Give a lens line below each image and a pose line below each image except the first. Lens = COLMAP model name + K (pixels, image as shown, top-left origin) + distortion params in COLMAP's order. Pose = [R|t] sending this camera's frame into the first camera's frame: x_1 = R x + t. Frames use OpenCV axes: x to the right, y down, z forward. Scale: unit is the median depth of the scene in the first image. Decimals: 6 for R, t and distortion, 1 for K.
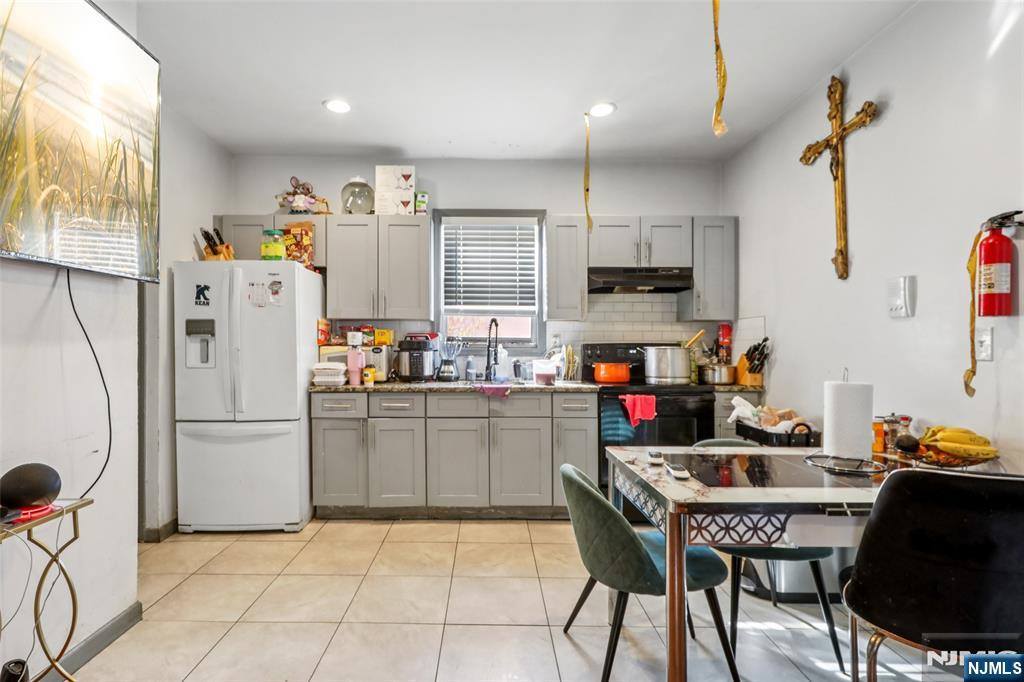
lens RADIAL K [[509.7, 0, 482.7], [0, 509.7, 349.0], [0, 0, 1]] dist [-0.001182, -0.000306]
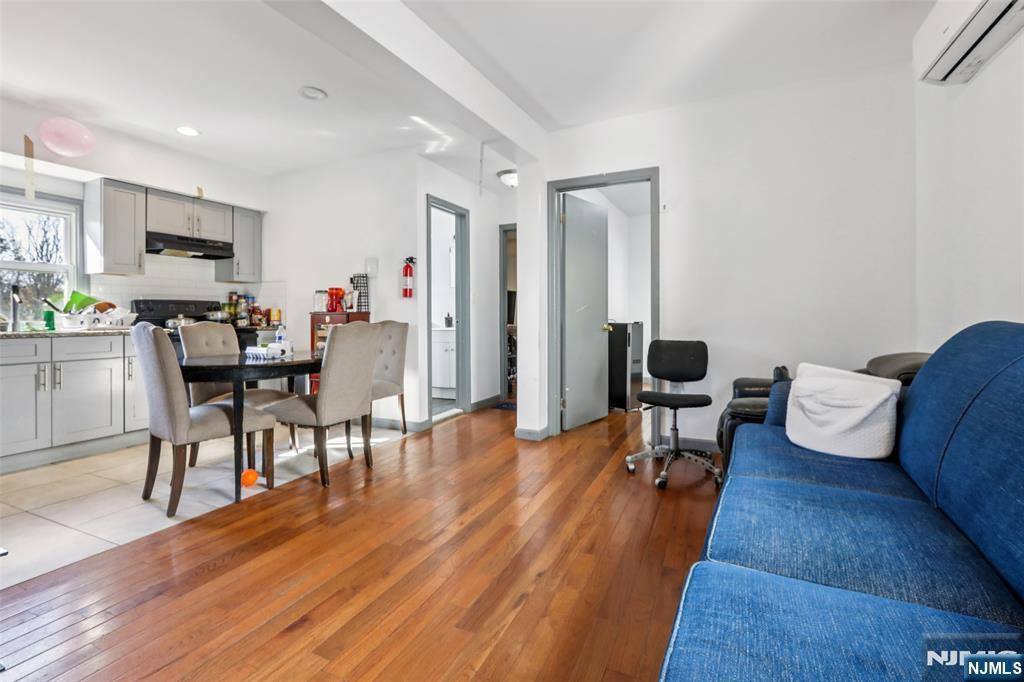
lens RADIAL K [[464.1, 0, 510.8], [0, 464.1, 318.5], [0, 0, 1]] dist [0.002028, 0.000479]
pose [[0.416596, -0.003780, 0.909084, -0.413339], [0.013246, 0.999910, -0.001913, 0.055302], [-0.908995, 0.012838, 0.416609, -0.200014]]
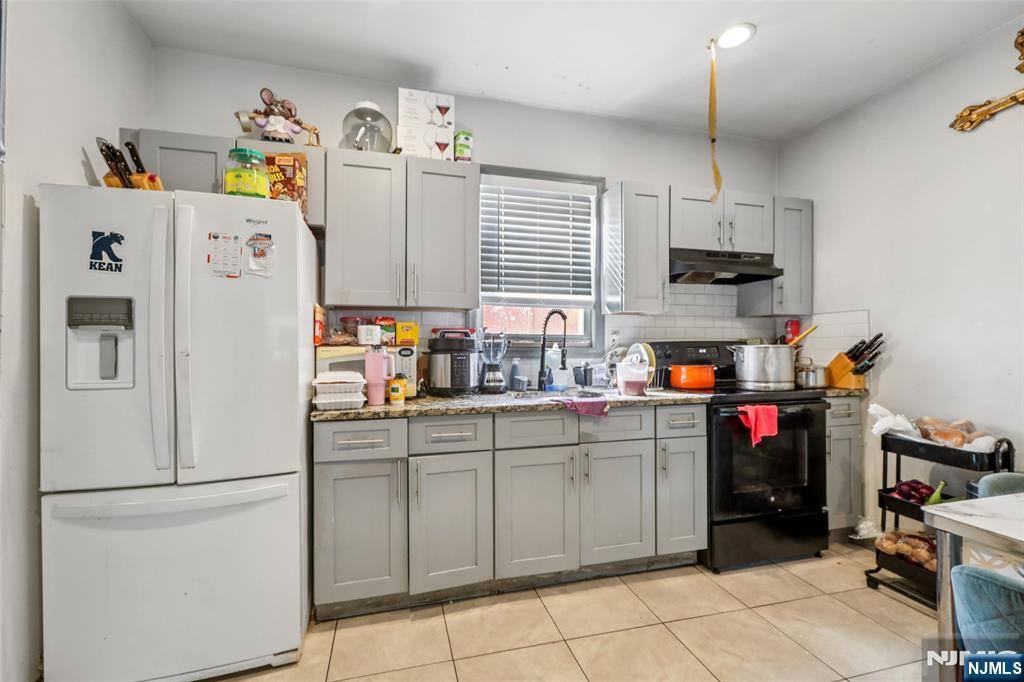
lens RADIAL K [[456.2, 0, 512.0], [0, 456.2, 341.0], [0, 0, 1]] dist [0.003017, 0.000424]
pose [[0.963670, -0.002071, 0.267087, -0.231418], [0.006387, 0.999863, -0.015290, -0.002196], [-0.267019, 0.016440, 0.963551, 0.367553]]
